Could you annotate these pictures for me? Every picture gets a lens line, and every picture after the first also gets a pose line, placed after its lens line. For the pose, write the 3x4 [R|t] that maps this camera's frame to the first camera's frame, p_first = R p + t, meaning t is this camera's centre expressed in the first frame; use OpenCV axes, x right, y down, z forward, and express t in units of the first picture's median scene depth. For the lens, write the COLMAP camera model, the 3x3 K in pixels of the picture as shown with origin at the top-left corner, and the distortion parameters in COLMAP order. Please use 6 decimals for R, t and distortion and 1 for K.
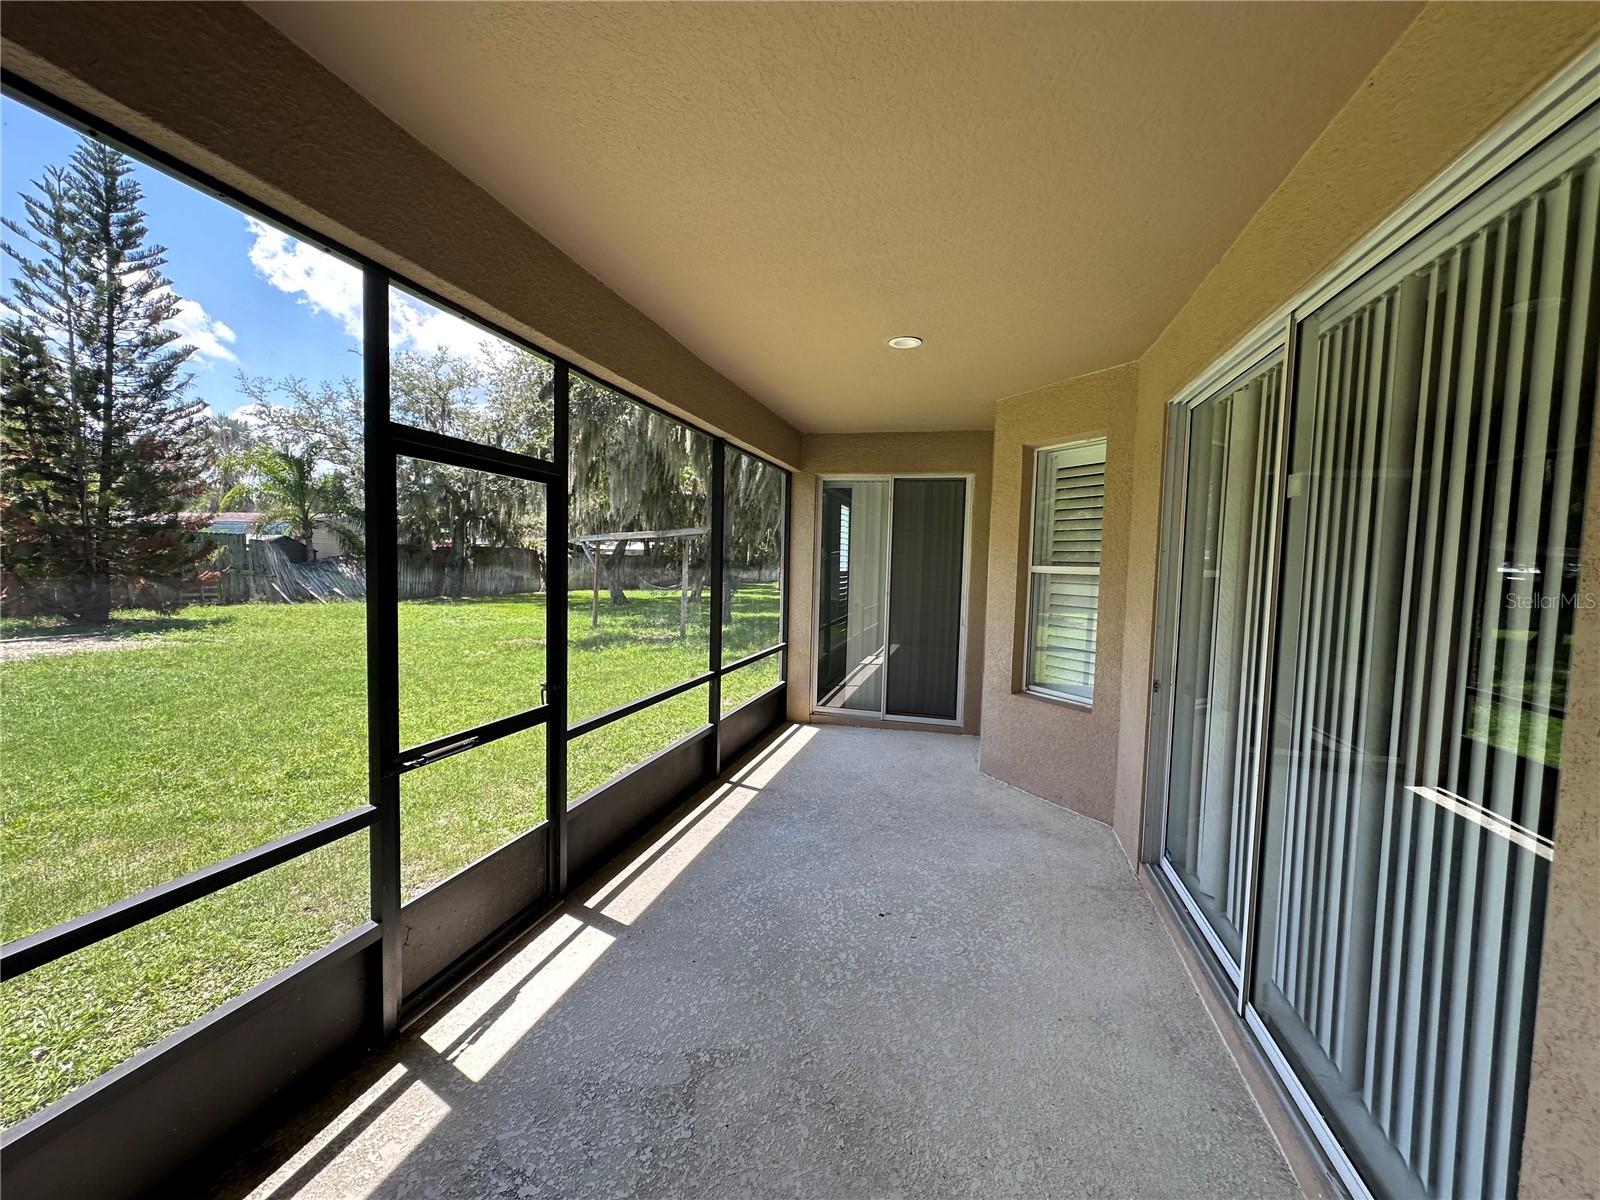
lens RADIAL K [[638.8, 0, 800.0], [0, 638.8, 600.0], [0, 0, 1]] dist [-0.002770, 0.000540]
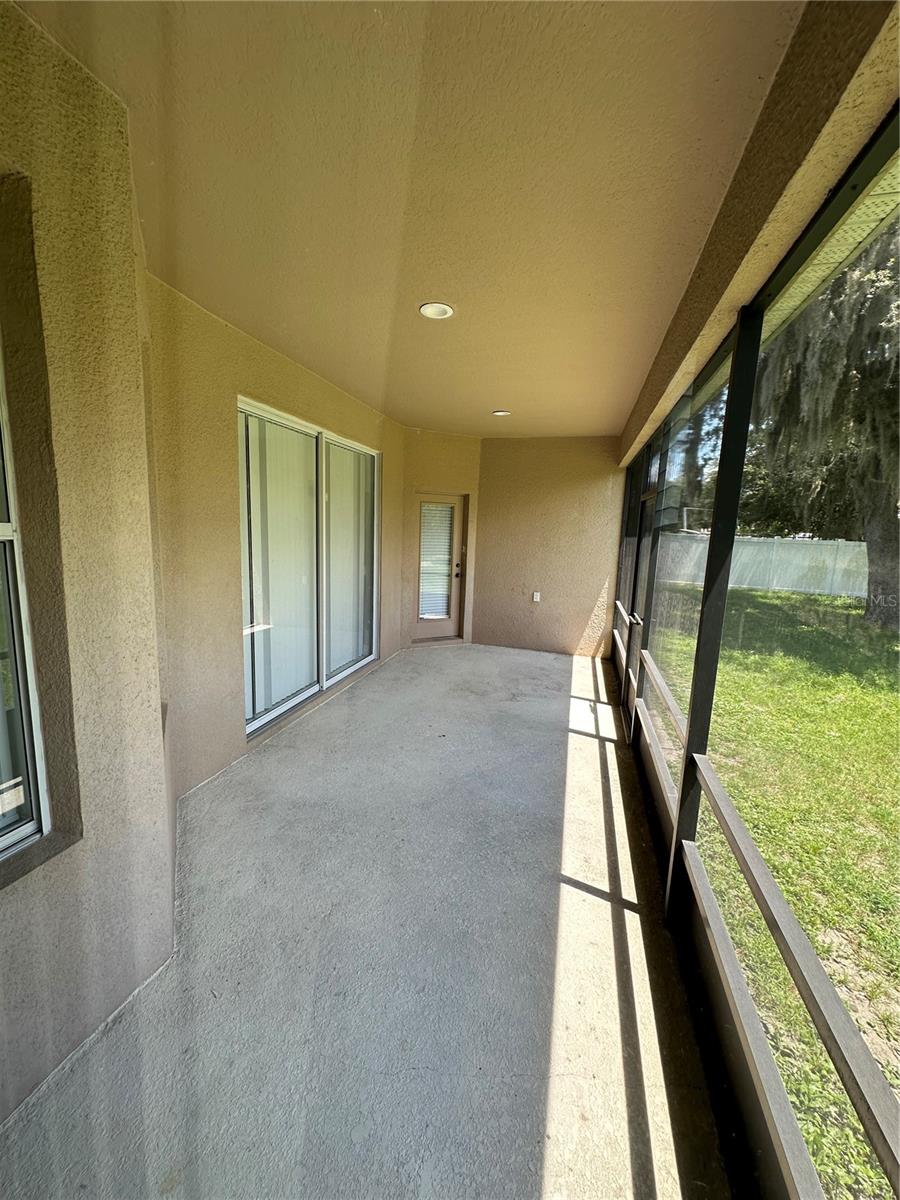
lens RADIAL K [[479.1, 0, 450.0], [0, 479.1, 600.0], [0, 0, 1]] dist [-0.002770, 0.000540]
pose [[-0.997660, -0.067486, -0.010994, 0.135756], [-0.068296, 0.975762, 0.207903, -0.136807], [-0.003303, 0.208167, -0.978088, 1.995113]]
